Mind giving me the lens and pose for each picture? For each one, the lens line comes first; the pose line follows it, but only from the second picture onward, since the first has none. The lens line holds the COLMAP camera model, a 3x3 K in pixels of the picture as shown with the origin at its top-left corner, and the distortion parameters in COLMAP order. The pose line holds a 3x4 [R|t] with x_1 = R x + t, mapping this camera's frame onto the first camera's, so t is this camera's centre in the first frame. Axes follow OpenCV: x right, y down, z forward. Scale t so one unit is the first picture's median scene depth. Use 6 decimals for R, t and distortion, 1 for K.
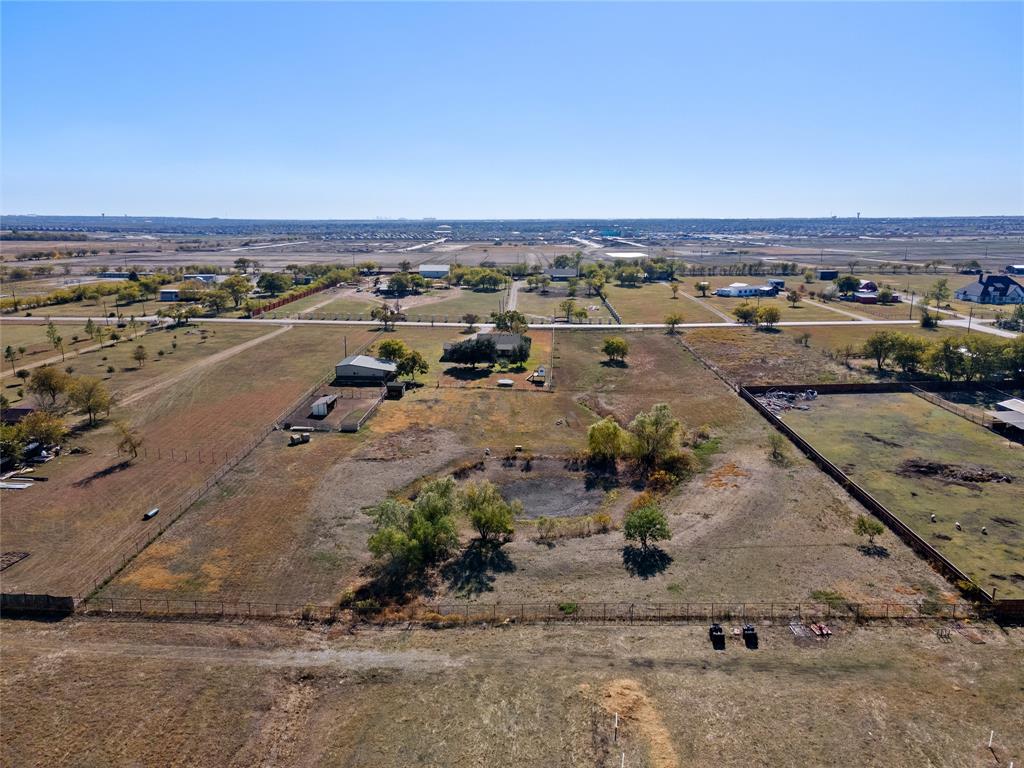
lens RADIAL K [[730.7, 0, 507.2], [0, 730.7, 387.4], [0, 0, 1]] dist [0.033551, 0.001692]
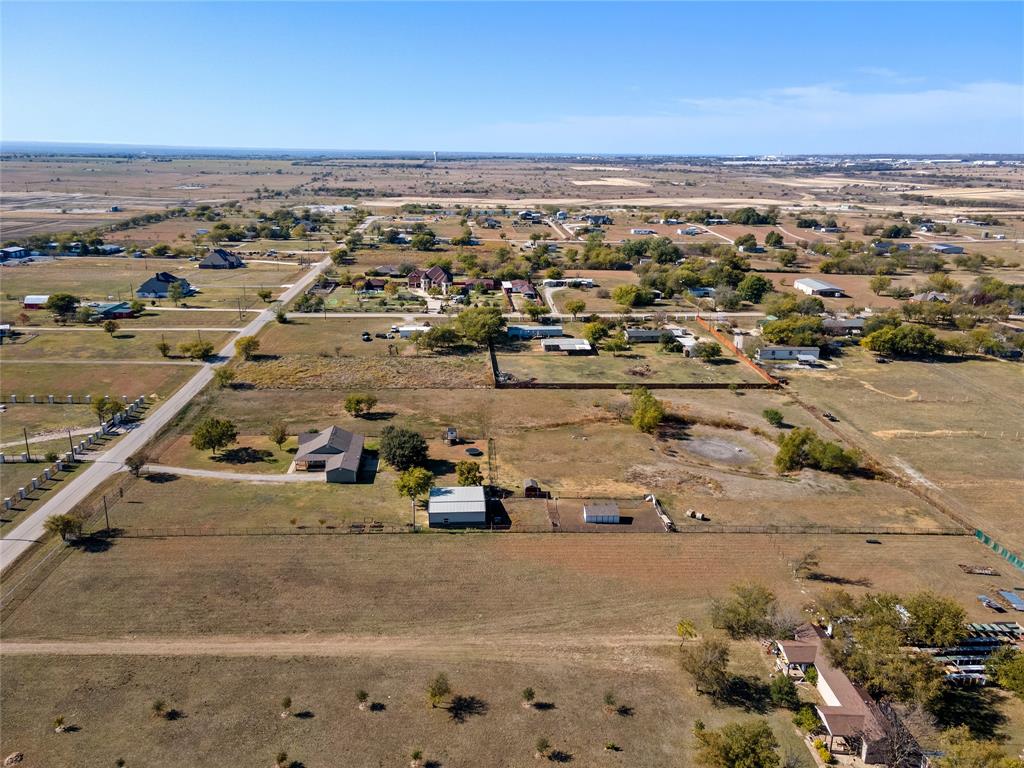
lens RADIAL K [[730.7, 0, 507.2], [0, 730.7, 387.4], [0, 0, 1]] dist [0.033551, 0.001692]
pose [[-0.090620, -0.307923, 0.947086, -1.493880], [0.212356, 0.923152, 0.320461, -0.641285], [-0.972981, 0.230160, -0.018267, 1.448888]]
